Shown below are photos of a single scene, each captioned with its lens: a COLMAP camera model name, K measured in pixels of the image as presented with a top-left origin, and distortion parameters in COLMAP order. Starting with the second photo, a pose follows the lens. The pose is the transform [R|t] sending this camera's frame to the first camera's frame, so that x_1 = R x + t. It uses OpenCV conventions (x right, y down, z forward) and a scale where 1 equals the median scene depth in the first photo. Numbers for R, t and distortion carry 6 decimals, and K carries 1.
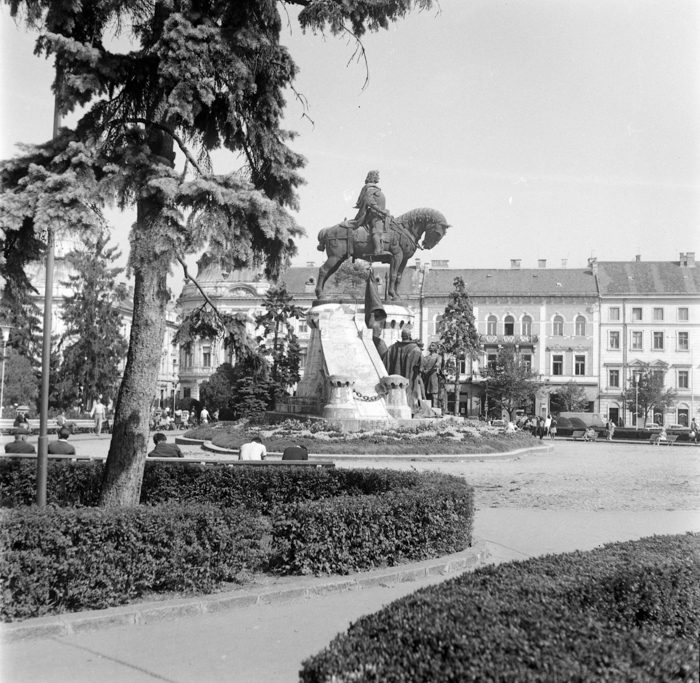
lens RADIAL K [[1006.2, 0, 350.0], [0, 1006.2, 341.5], [0, 0, 1]] dist [-0.119124, 0.025333]
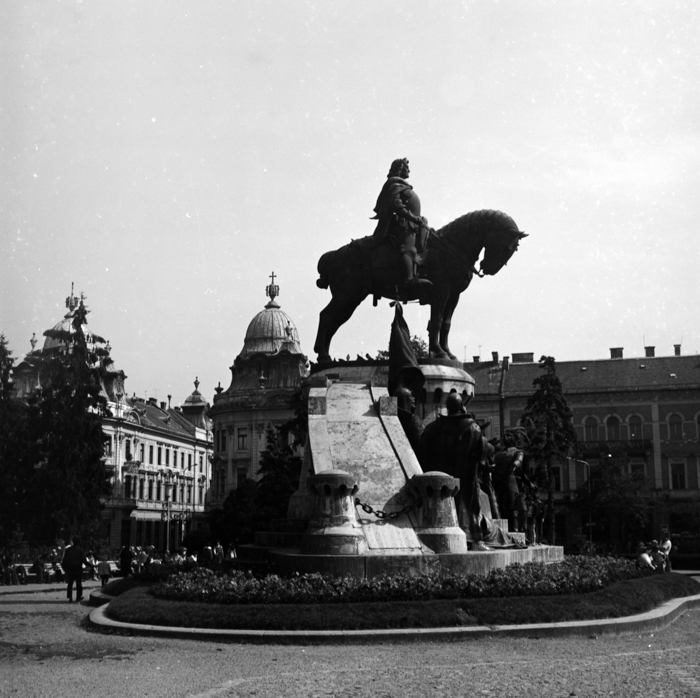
lens RADIAL K [[1087.4, 0, 350.0], [0, 1087.4, 349.0], [0, 0, 1]] dist [0.008310, -0.026863]
pose [[0.996742, -0.039793, -0.070153, 0.035966], [0.031988, 0.993519, -0.109073, 0.024733], [0.074039, 0.106473, 0.991555, 0.326597]]
